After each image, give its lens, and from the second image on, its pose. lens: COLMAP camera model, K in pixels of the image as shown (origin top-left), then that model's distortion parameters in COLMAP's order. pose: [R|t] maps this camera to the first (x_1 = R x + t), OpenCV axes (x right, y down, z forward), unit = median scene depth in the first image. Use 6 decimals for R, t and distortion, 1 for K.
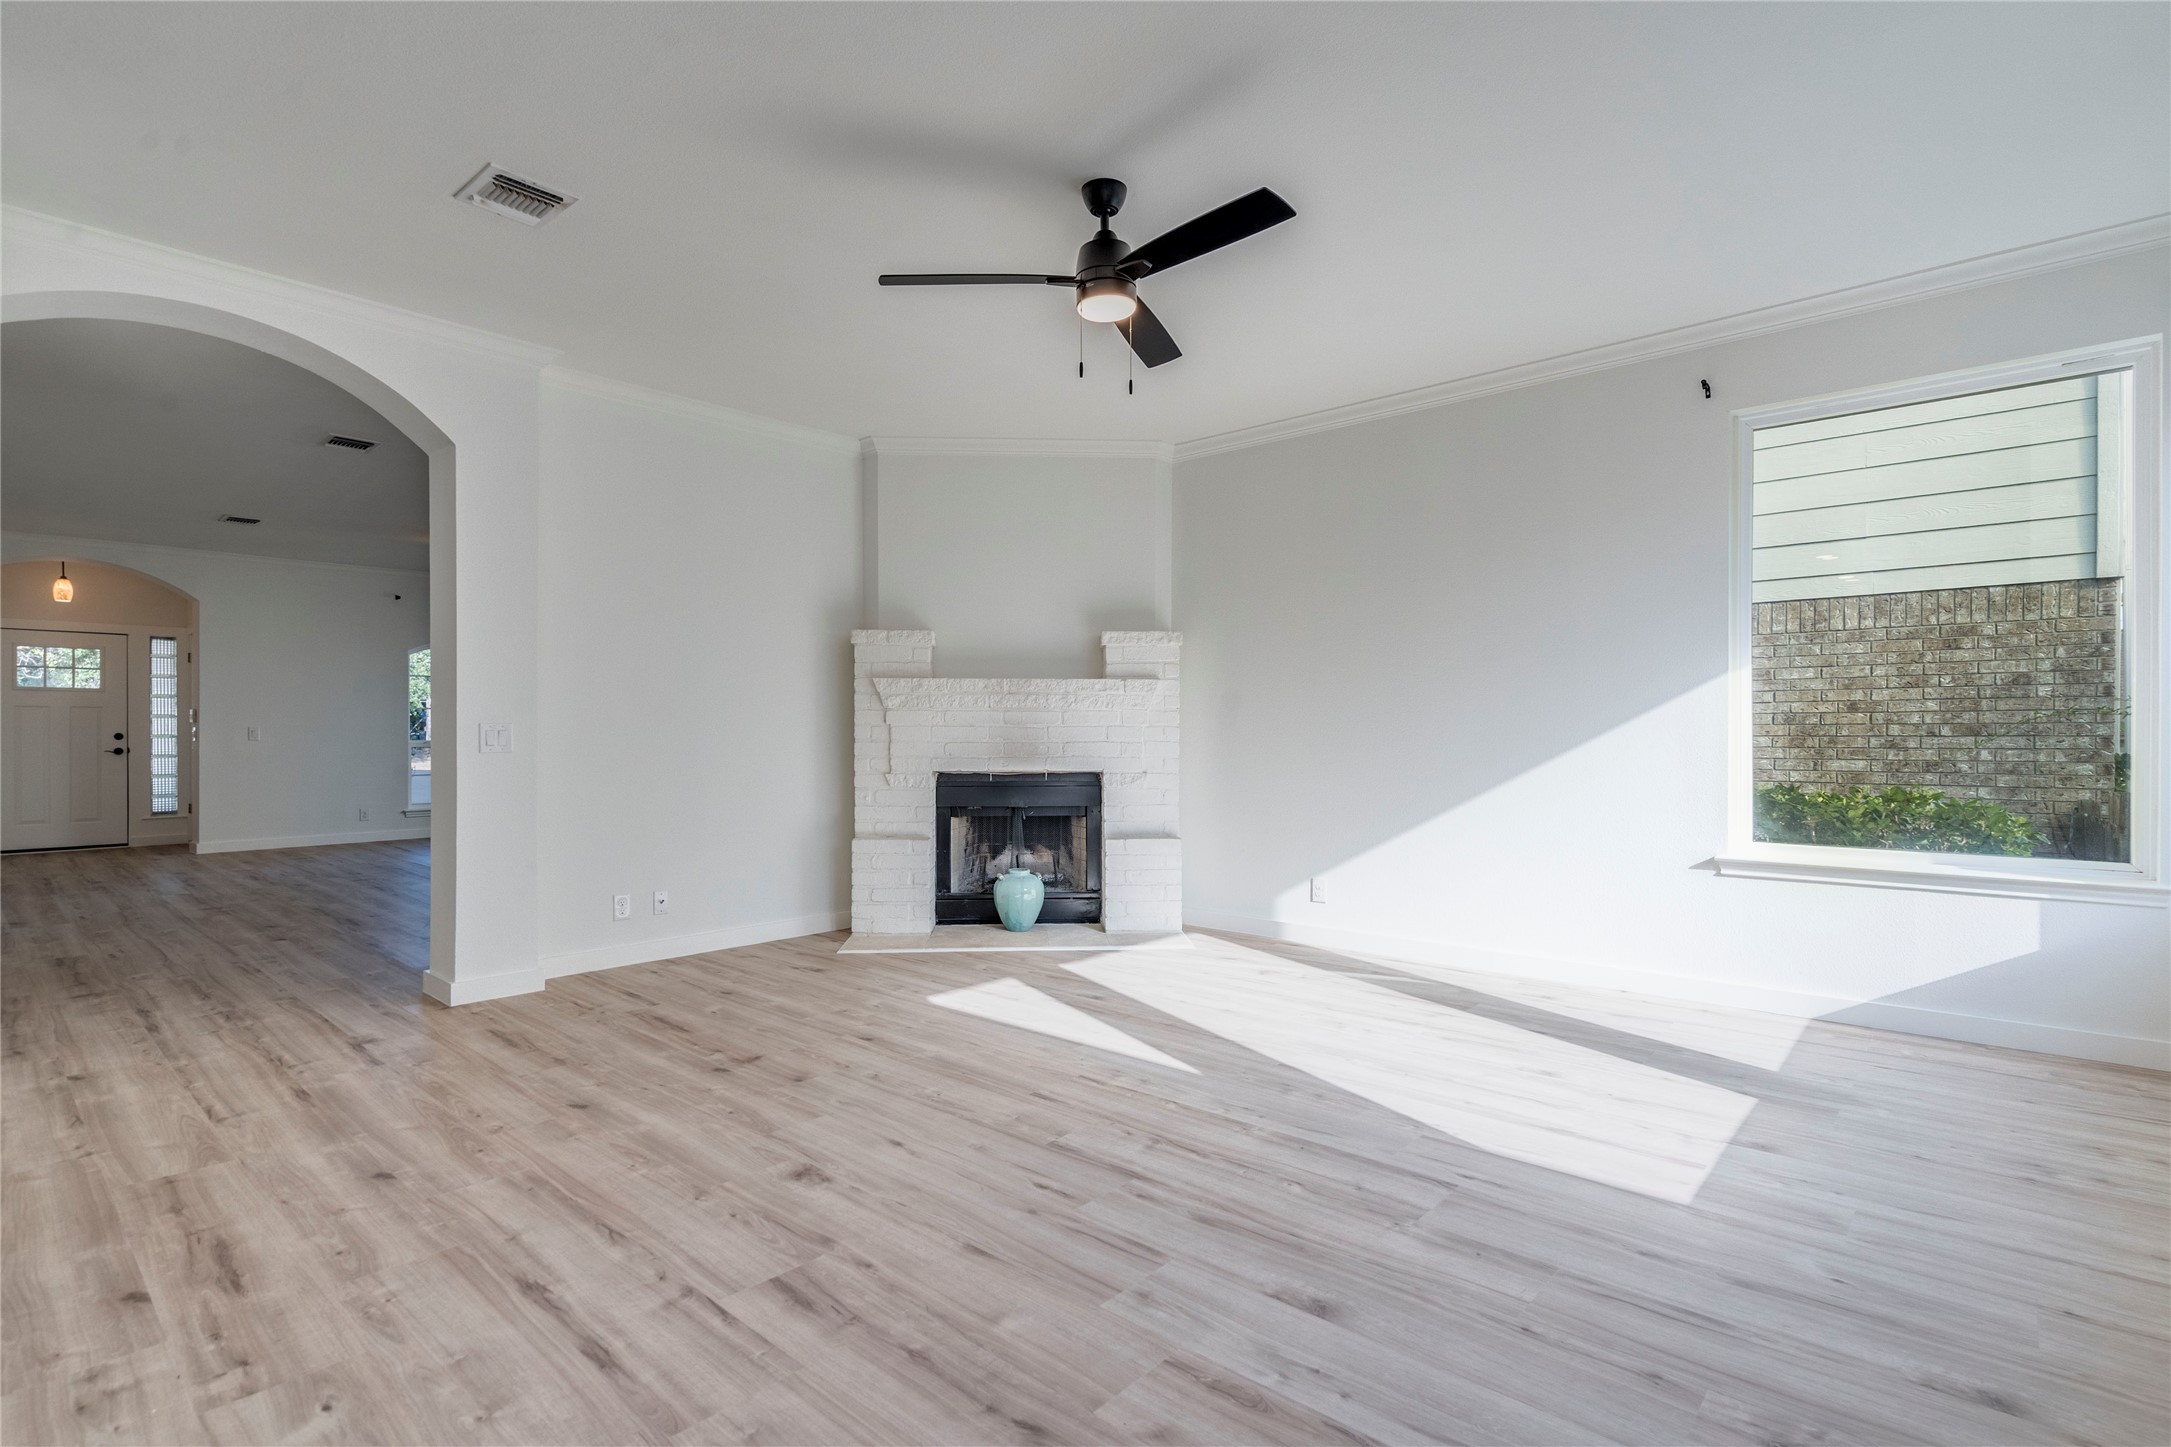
lens RADIAL K [[1018.1, 0, 1053.8], [0, 1018.1, 727.5], [0, 0, 1]] dist [-0.006806, 0.000453]
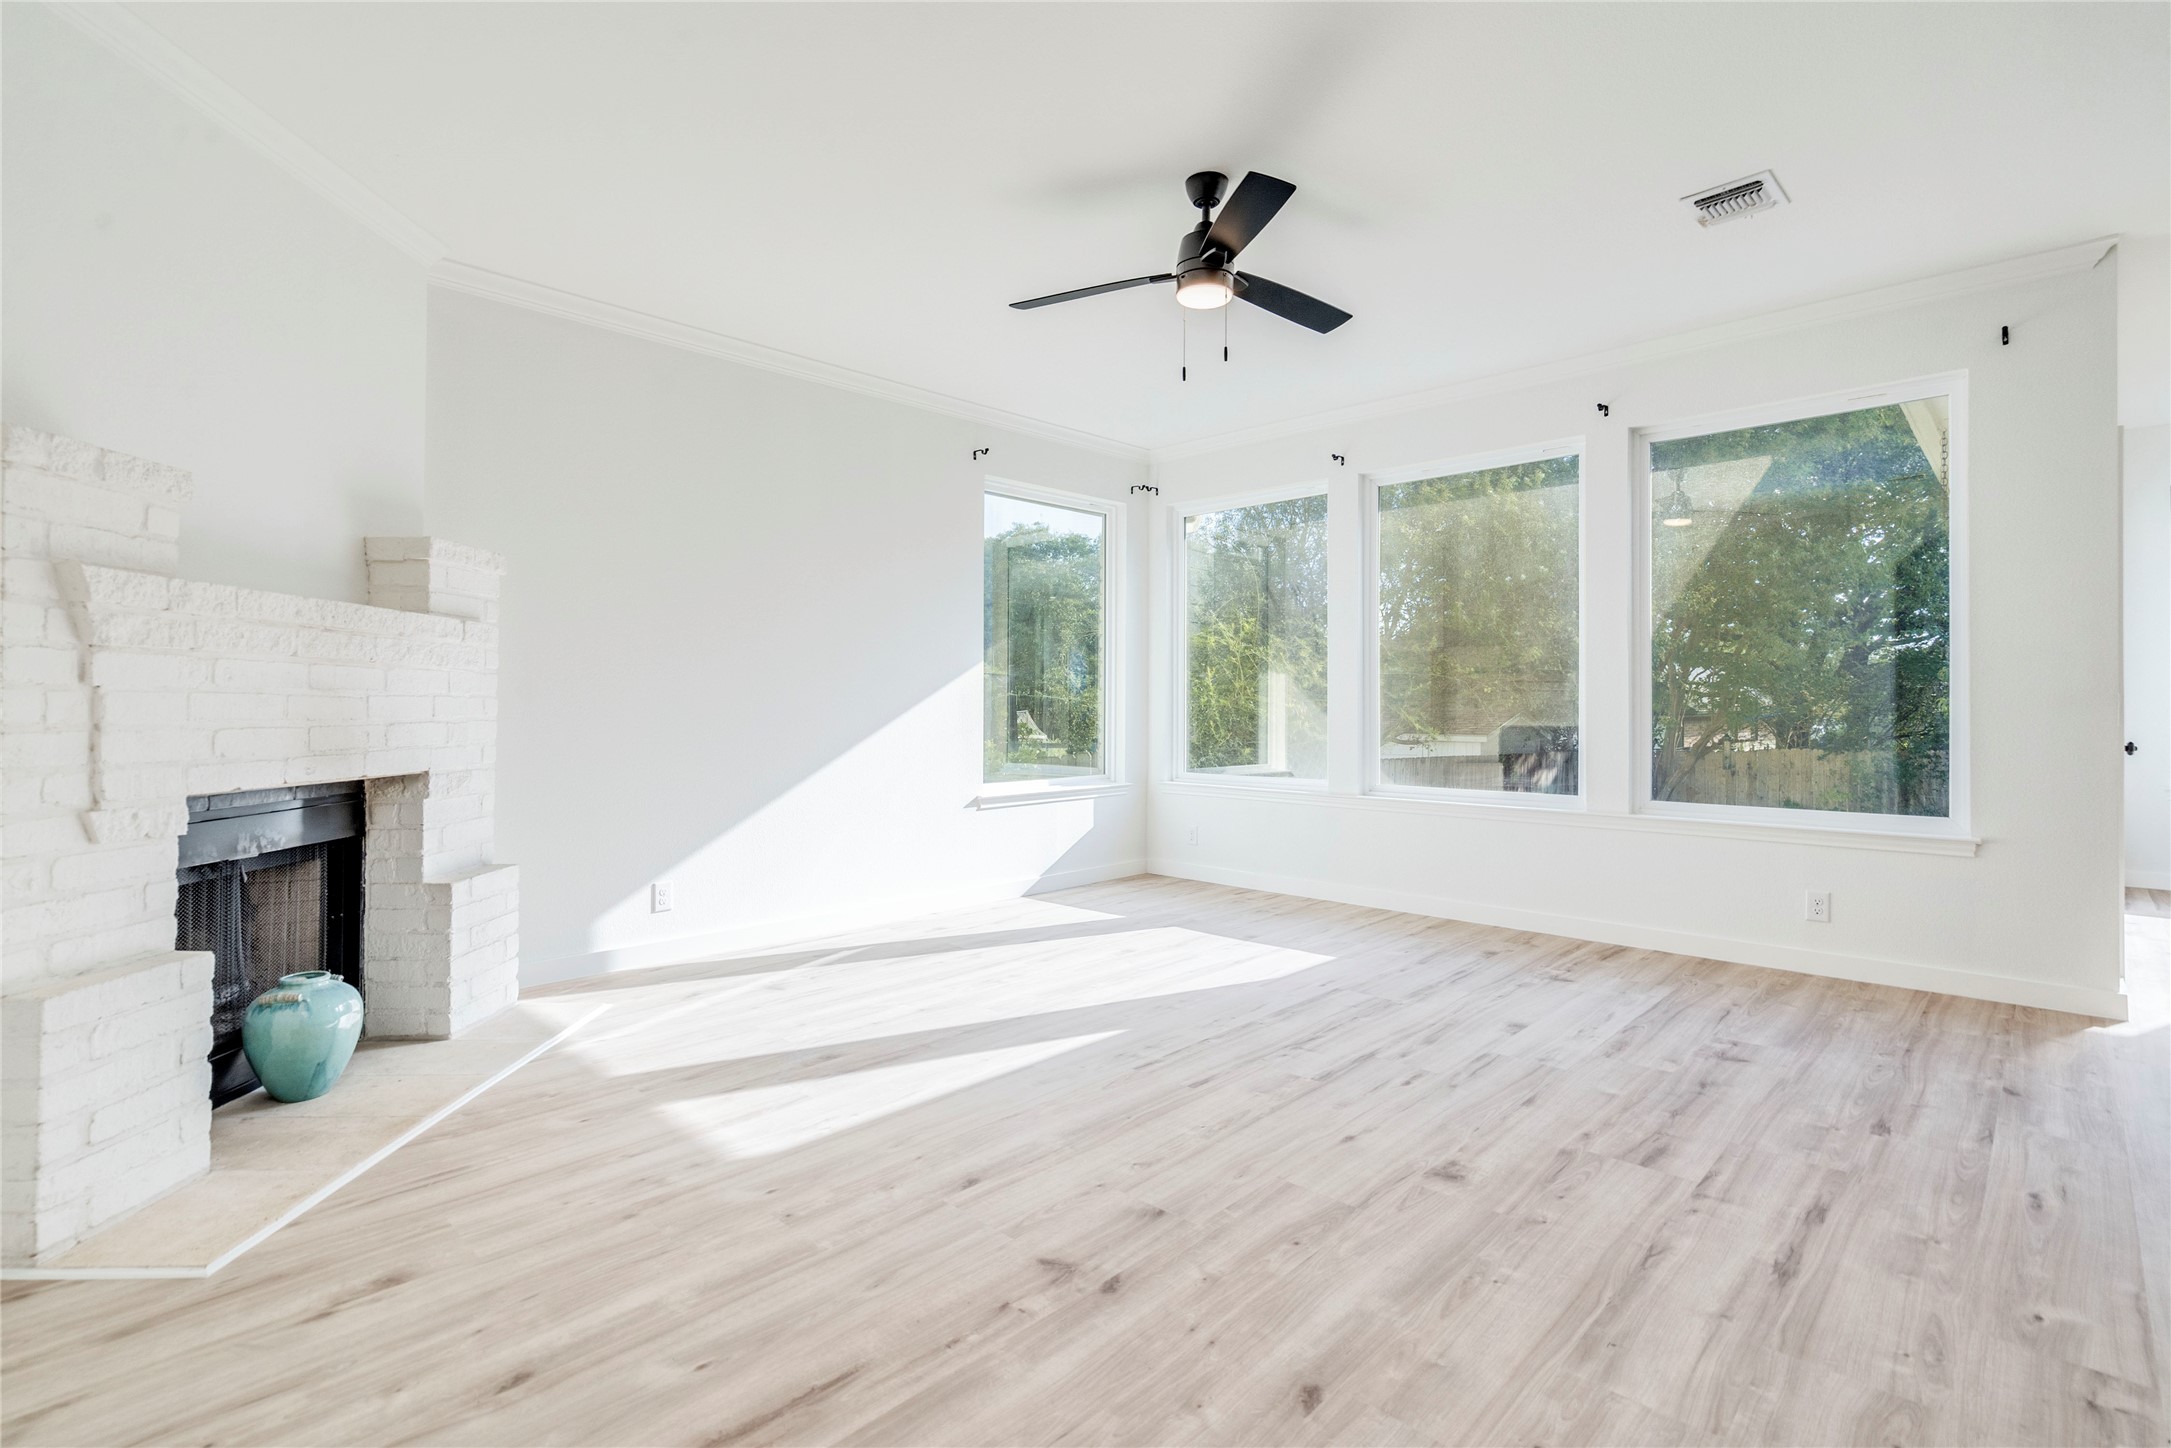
lens RADIAL K [[1065.2, 0, 1087.4], [0, 1065.2, 696.6], [0, 0, 1]] dist [-0.003784, 0.000232]
pose [[0.006424, 0.008898, 0.999940, -1.202983], [-0.002929, 0.999956, -0.008879, 0.007603], [-0.999975, -0.002872, 0.006450, 1.295237]]
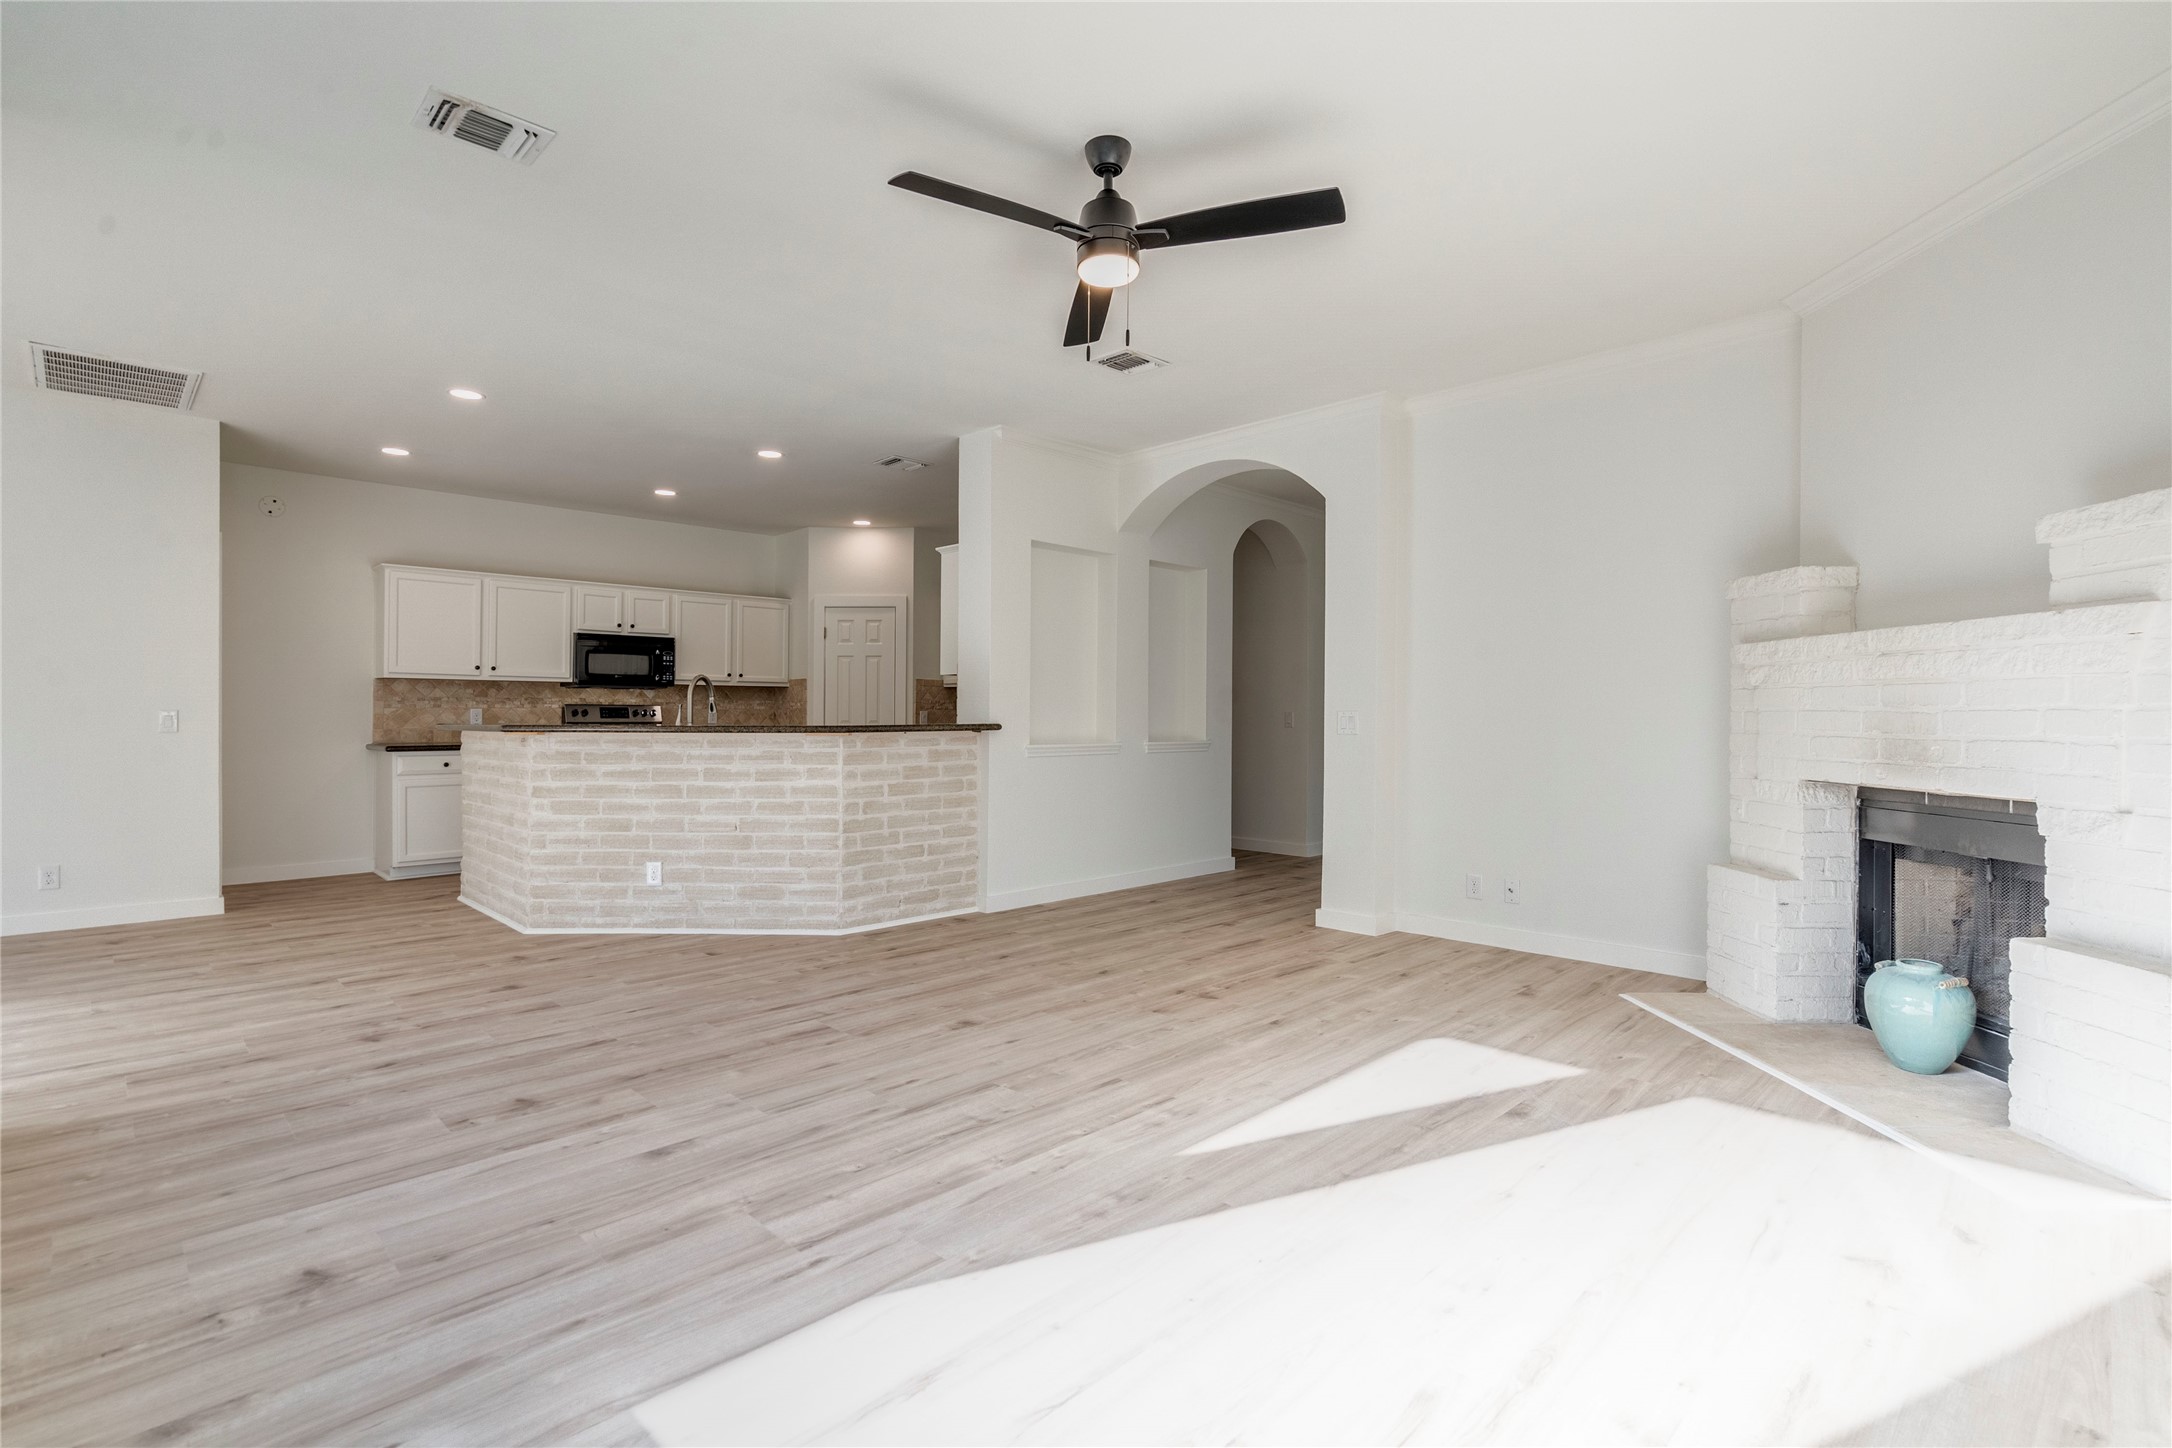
lens RADIAL K [[1015.6, 0, 1086.0], [0, 1015.6, 724.0], [0, 0, 1]] dist [-0.004182, -0.000704]
pose [[-0.032659, 0.008659, -0.999429, 1.158810], [0.002647, 0.999960, 0.008578, 0.001539], [0.999463, -0.002365, -0.032680, 1.187960]]
